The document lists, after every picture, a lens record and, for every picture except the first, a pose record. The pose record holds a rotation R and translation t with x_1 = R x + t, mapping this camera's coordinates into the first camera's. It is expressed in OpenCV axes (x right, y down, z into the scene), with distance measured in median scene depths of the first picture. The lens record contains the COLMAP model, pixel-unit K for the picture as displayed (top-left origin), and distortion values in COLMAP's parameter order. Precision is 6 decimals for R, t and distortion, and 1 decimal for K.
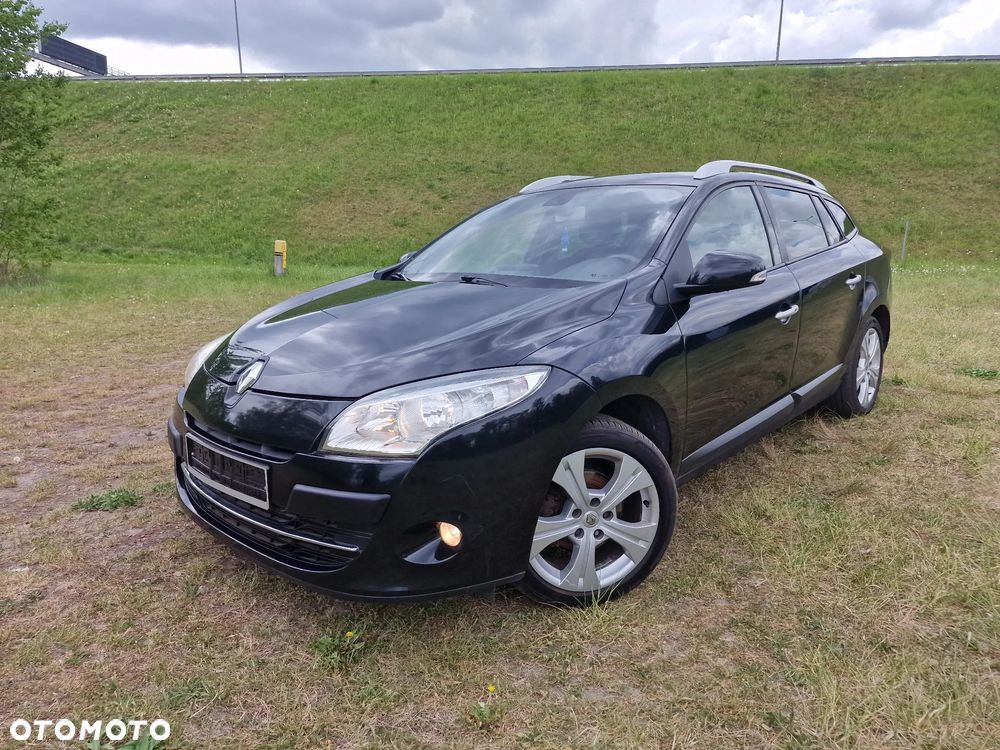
lens RADIAL K [[674.6, 0, 503.1], [0, 674.6, 372.5], [0, 0, 1]] dist [0.070592, -0.056553]
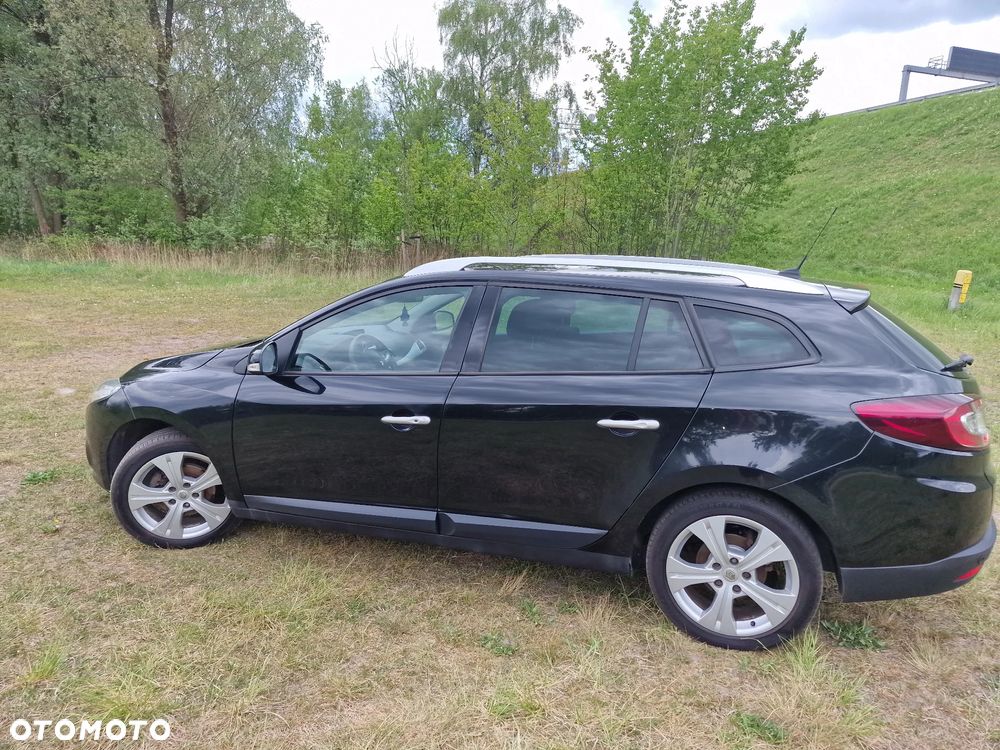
lens RADIAL K [[674.6, 0, 513.0], [0, 674.6, 381.6], [0, 0, 1]] dist [0.070592, -0.056553]
pose [[0.393984, 0.210604, -0.894663, 0.197970], [-0.207535, 0.968640, 0.136626, -0.045438], [0.895380, 0.131846, 0.425336, 0.107923]]
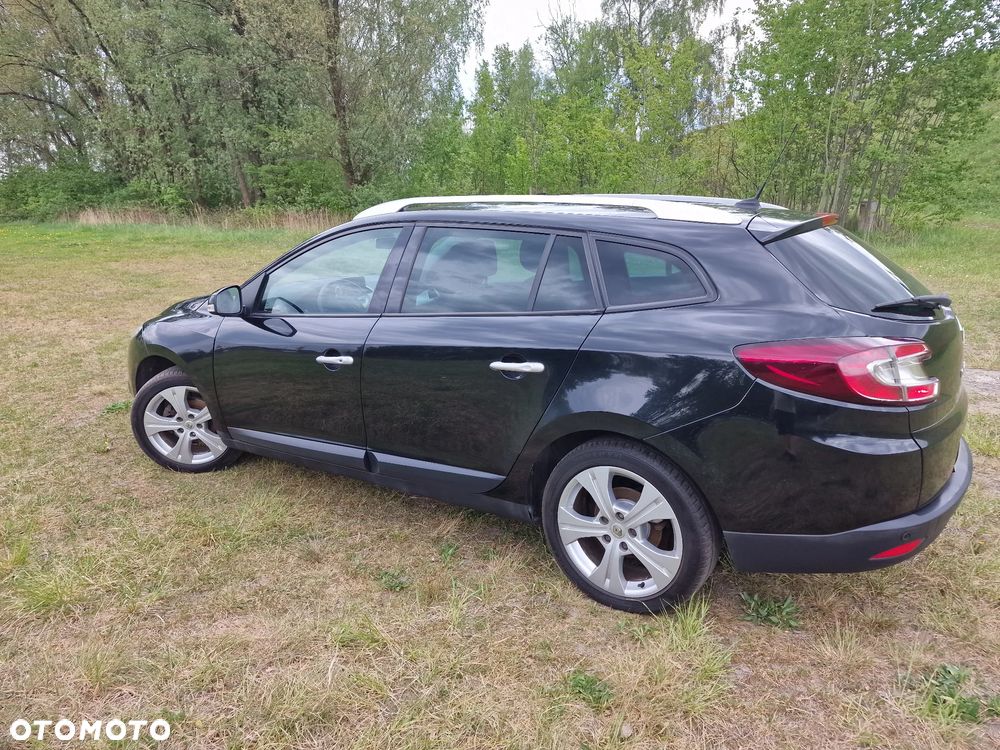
lens RADIAL K [[674.6, 0, 500.1], [0, 674.6, 366.6], [0, 0, 1]] dist [0.070592, -0.056553]
pose [[0.149337, 0.249997, -0.956661, 0.210085], [-0.180190, 0.958190, 0.222268, -0.051283], [0.972229, 0.139188, 0.188140, 0.157168]]
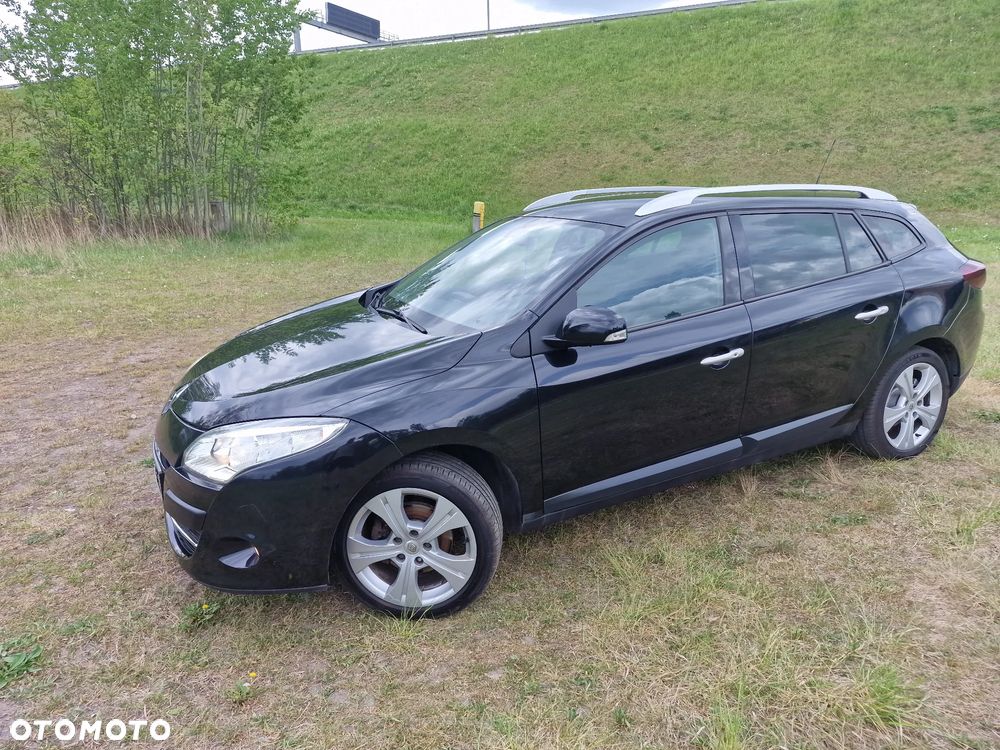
lens RADIAL K [[674.6, 0, 501.4], [0, 674.6, 368.7], [0, 0, 1]] dist [0.070592, -0.056553]
pose [[0.937645, 0.084913, -0.337063, 0.067087], [-0.059385, 0.994579, 0.085357, -0.020150], [0.342484, -0.060018, 0.937605, -0.000419]]
